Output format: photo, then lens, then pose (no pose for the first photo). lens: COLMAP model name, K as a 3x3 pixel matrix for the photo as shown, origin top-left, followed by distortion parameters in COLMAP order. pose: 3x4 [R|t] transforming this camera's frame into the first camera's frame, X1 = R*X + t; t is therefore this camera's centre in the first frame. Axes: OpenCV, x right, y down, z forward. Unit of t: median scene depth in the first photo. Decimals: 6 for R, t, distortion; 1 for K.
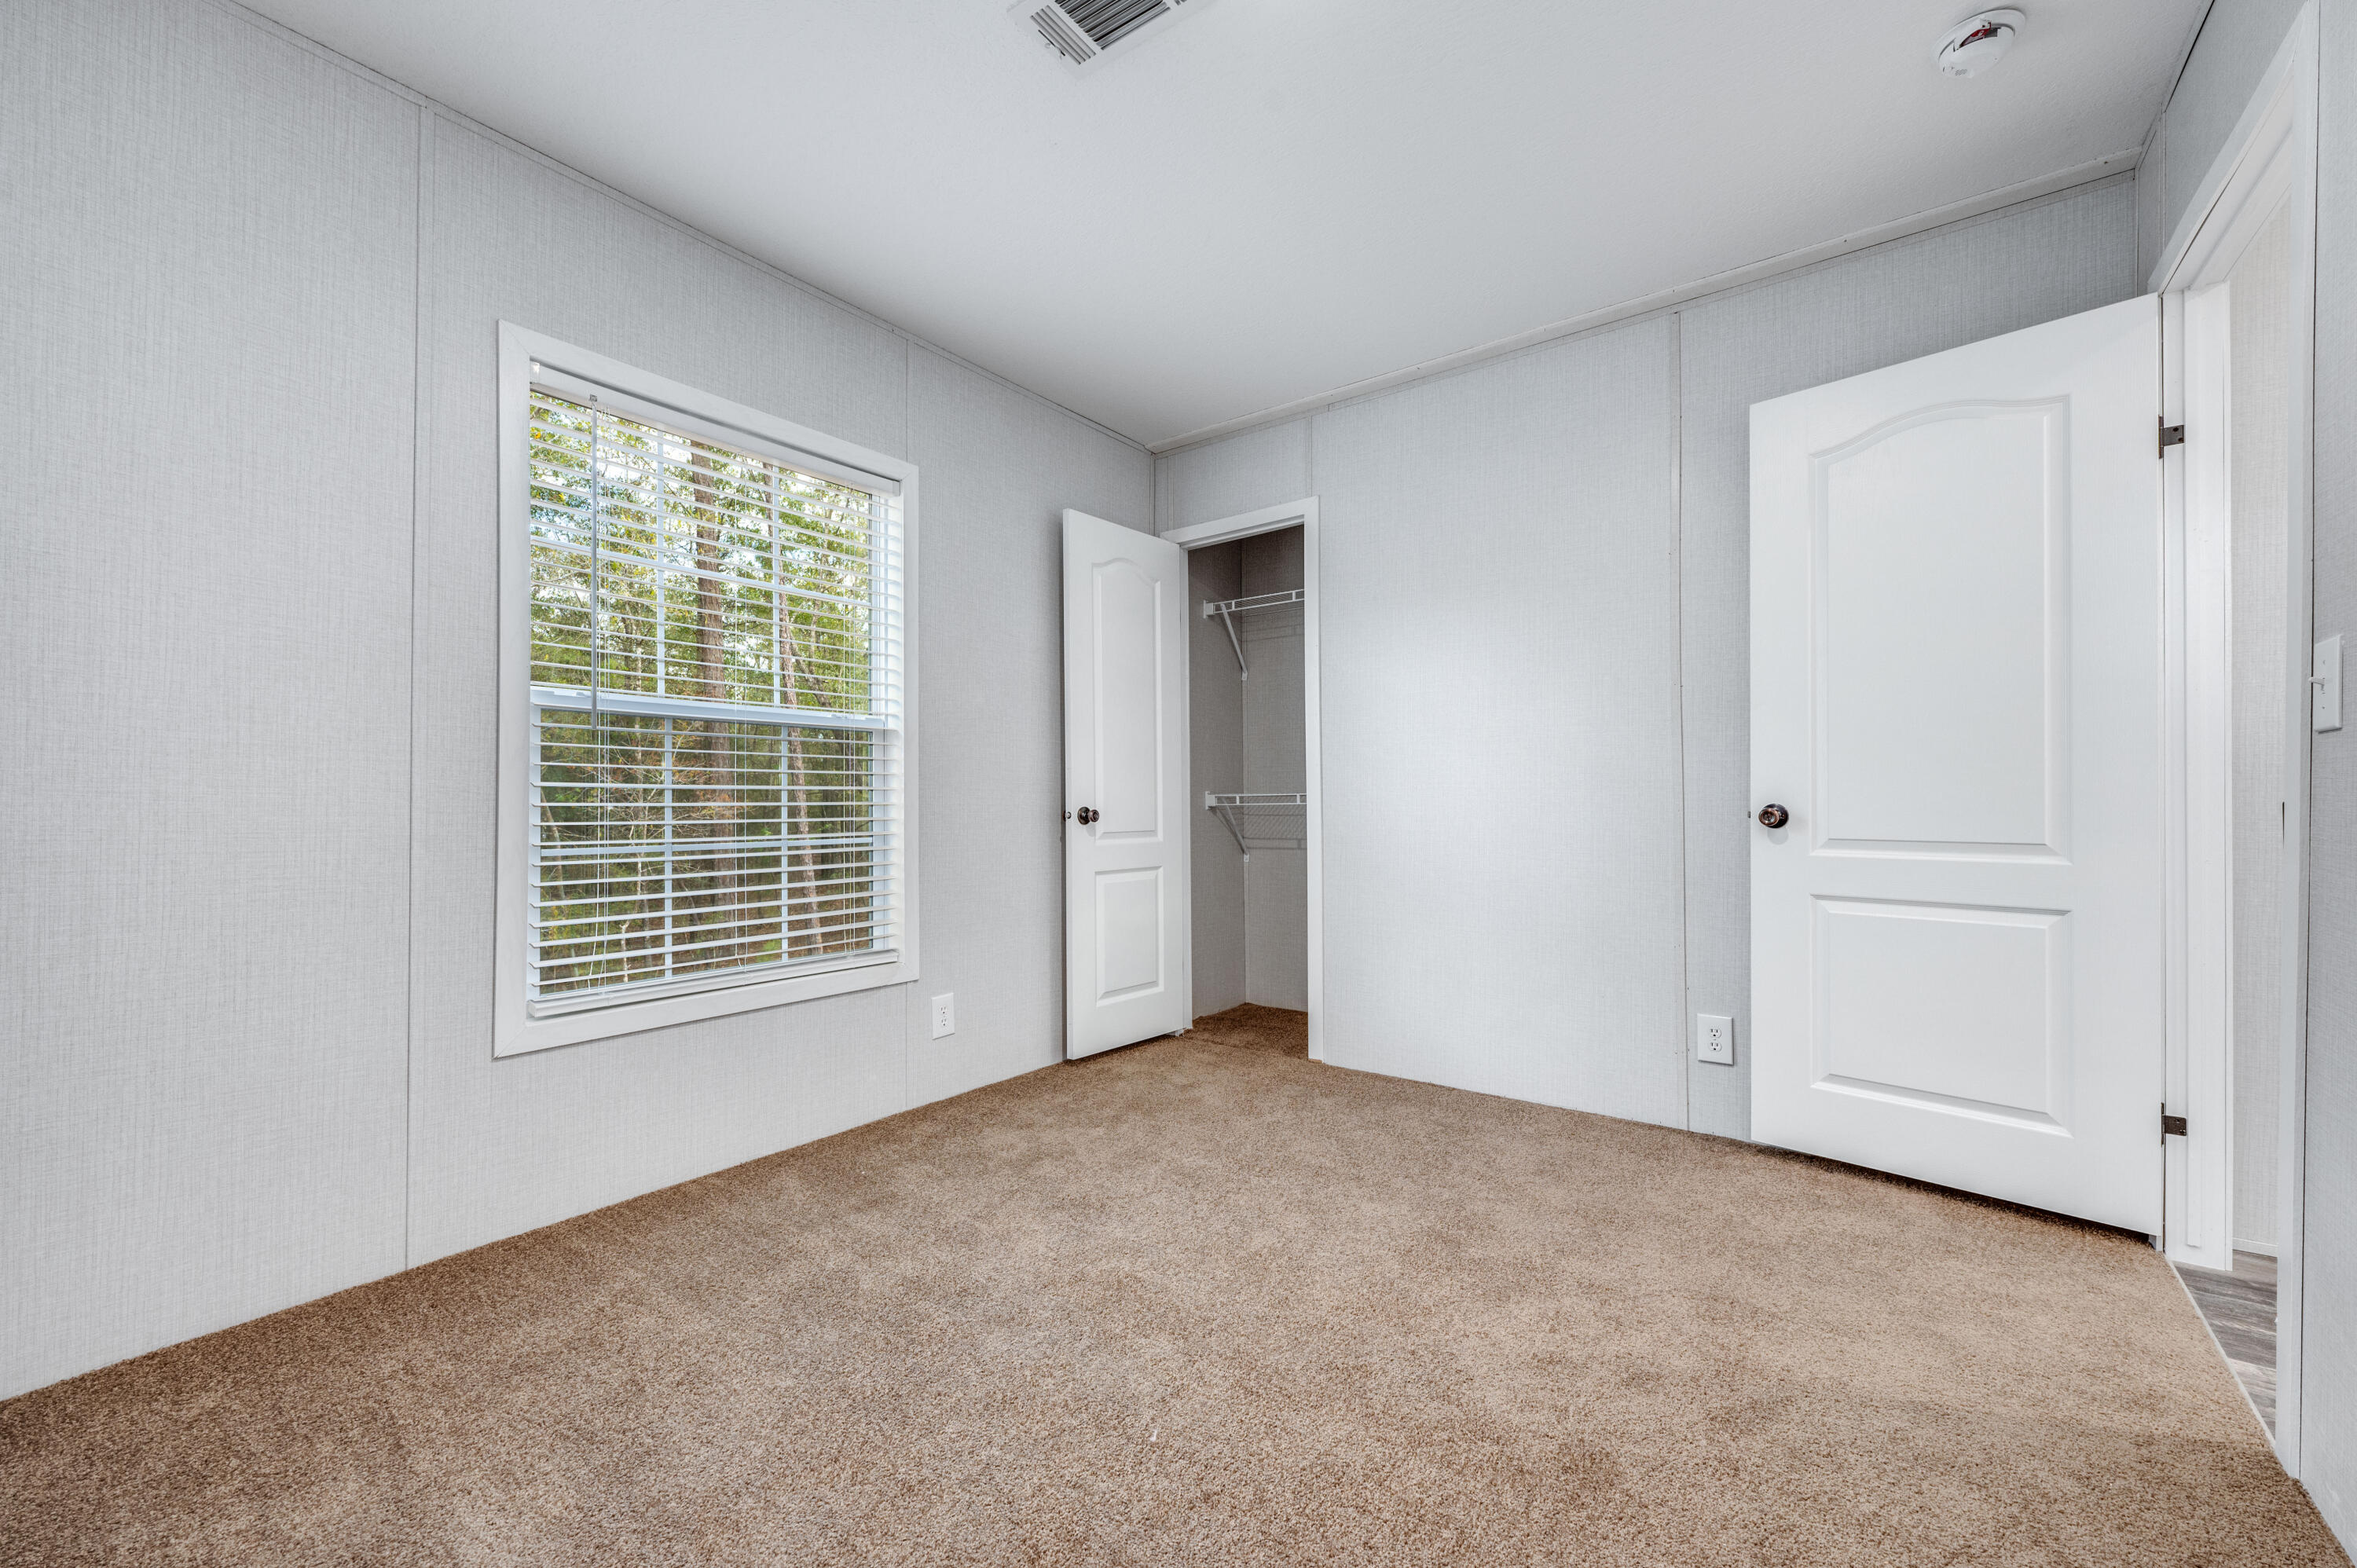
lens RADIAL K [[925.7, 0, 1182.2], [0, 925.7, 799.2], [0, 0, 1]] dist [0.001337, -0.000044]
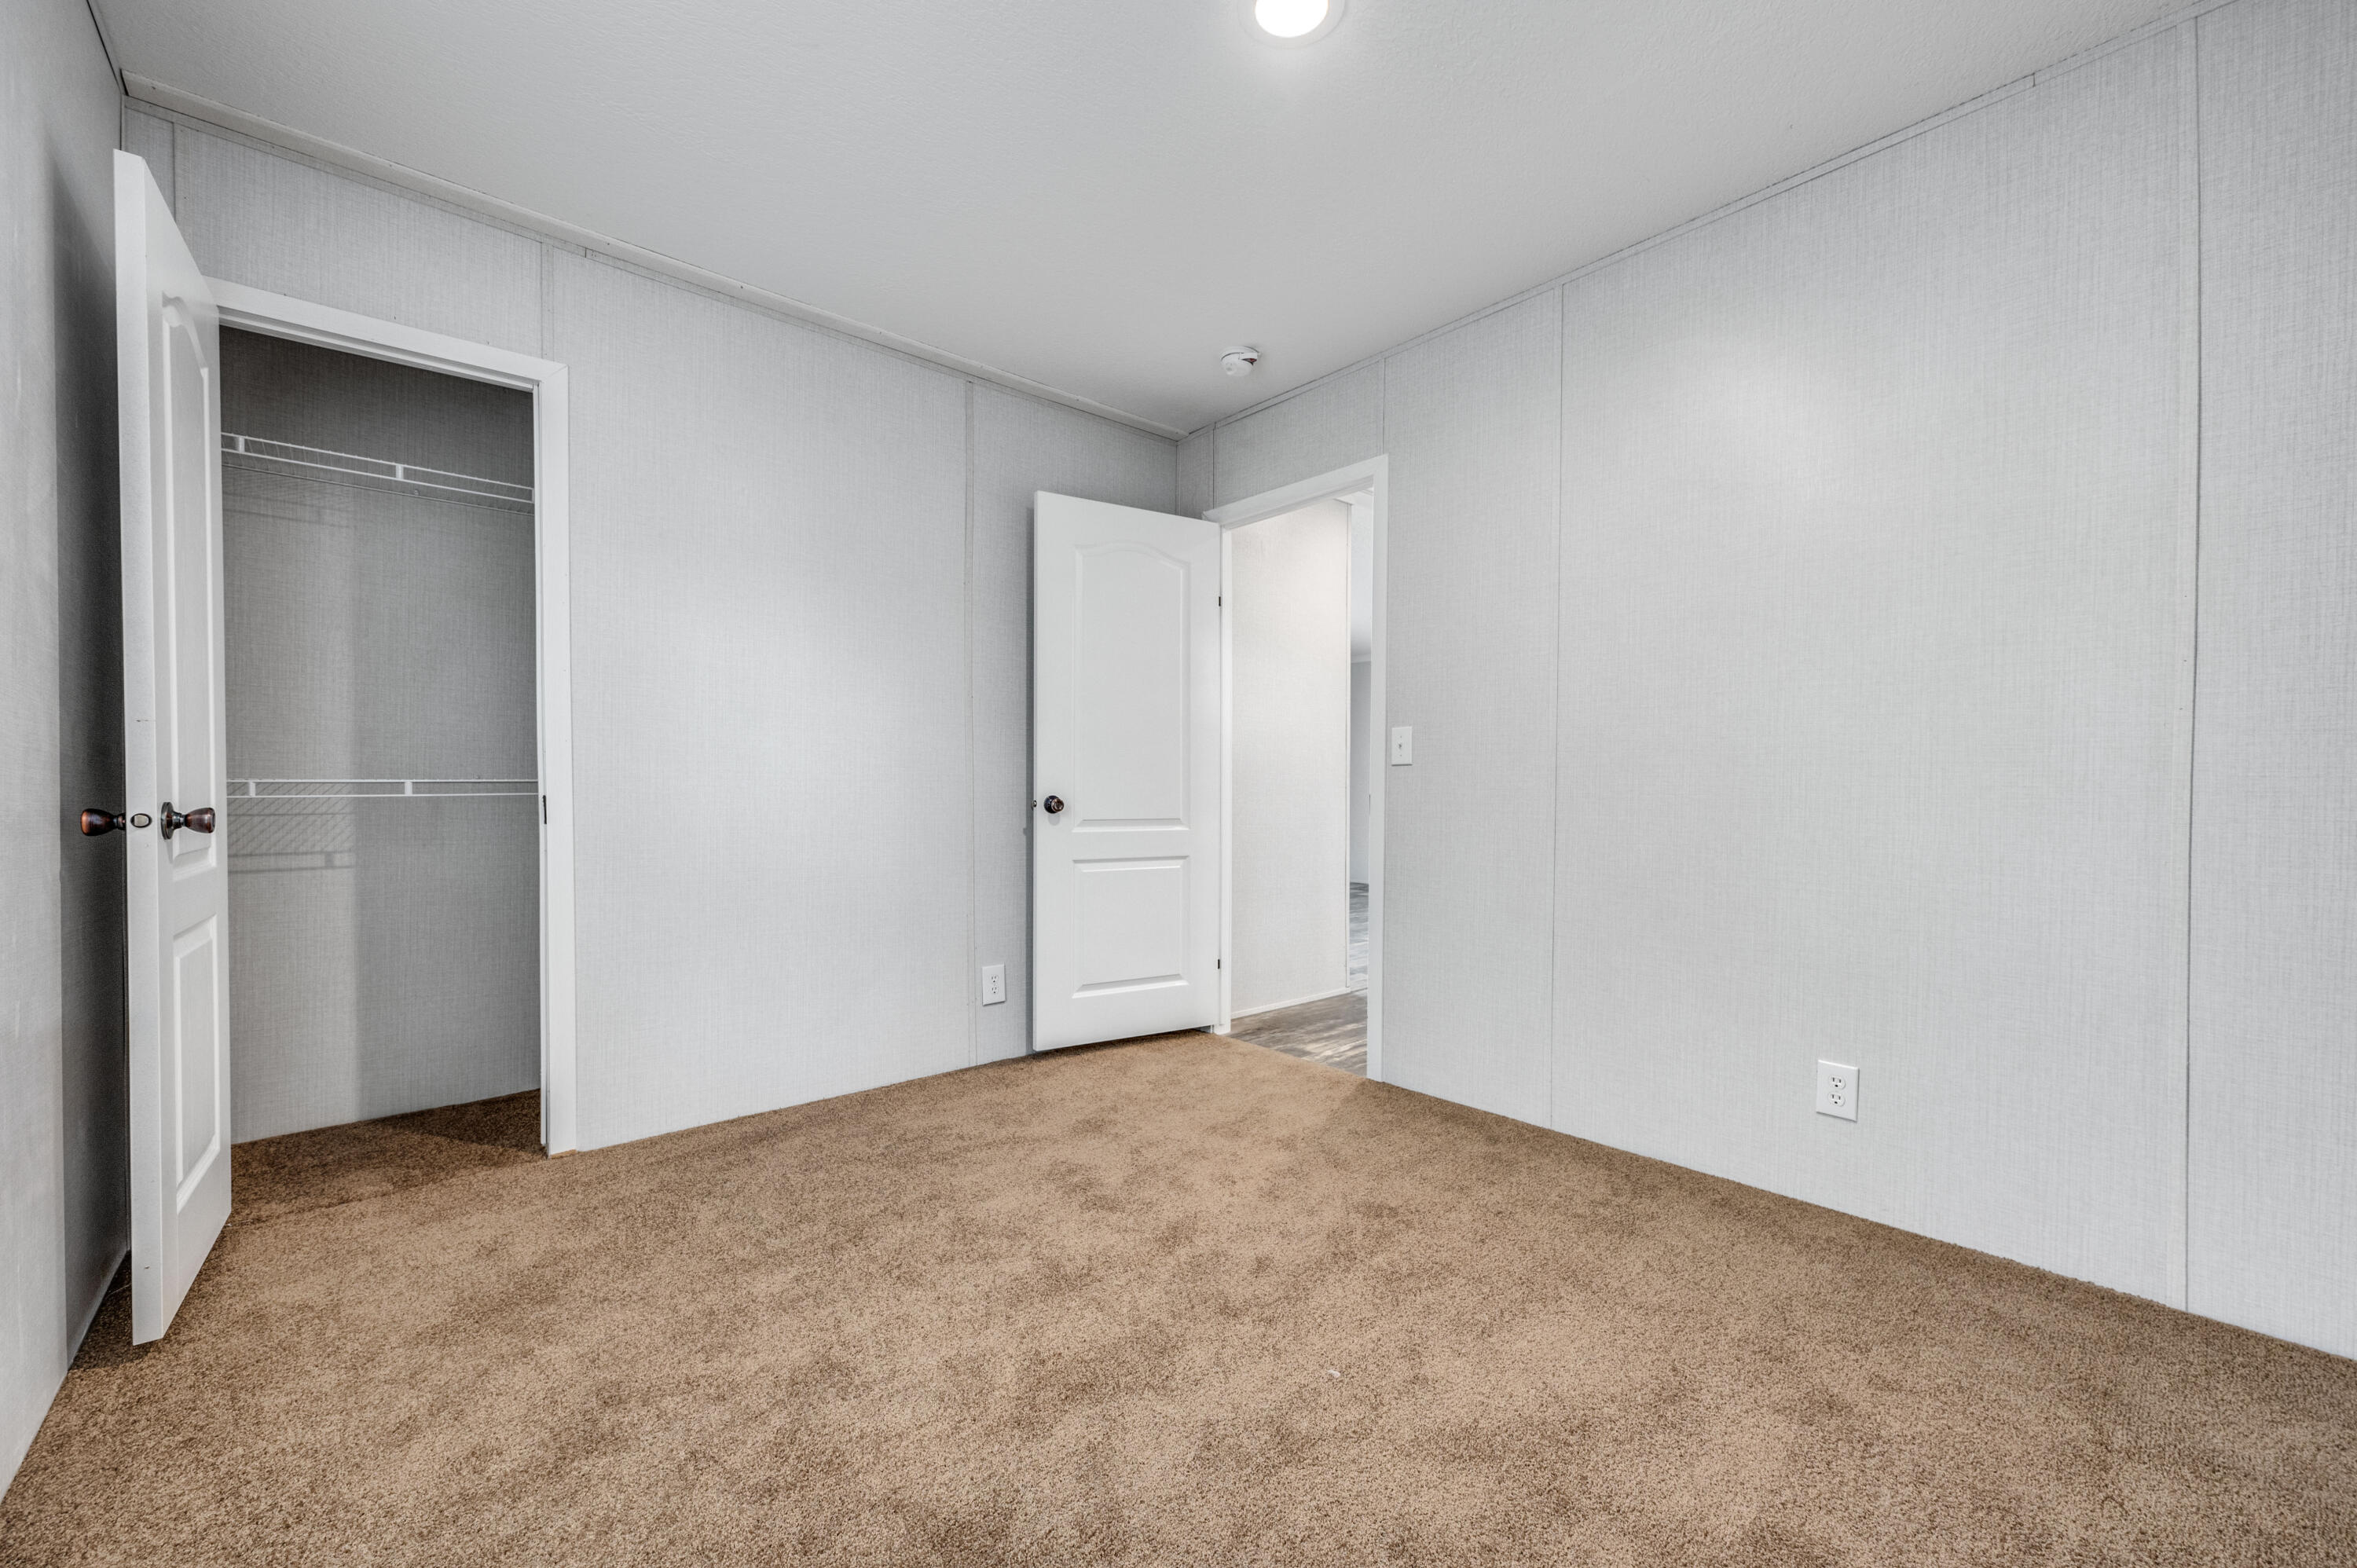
lens RADIAL K [[925.7, 0, 1182.2], [0, 925.7, 799.2], [0, 0, 1]] dist [0.001337, -0.000044]
pose [[0.211499, -0.000731, 0.977378, -0.609813], [-0.002964, 0.999995, 0.001389, 0.008184], [-0.977374, -0.003191, 0.211496, 0.512304]]
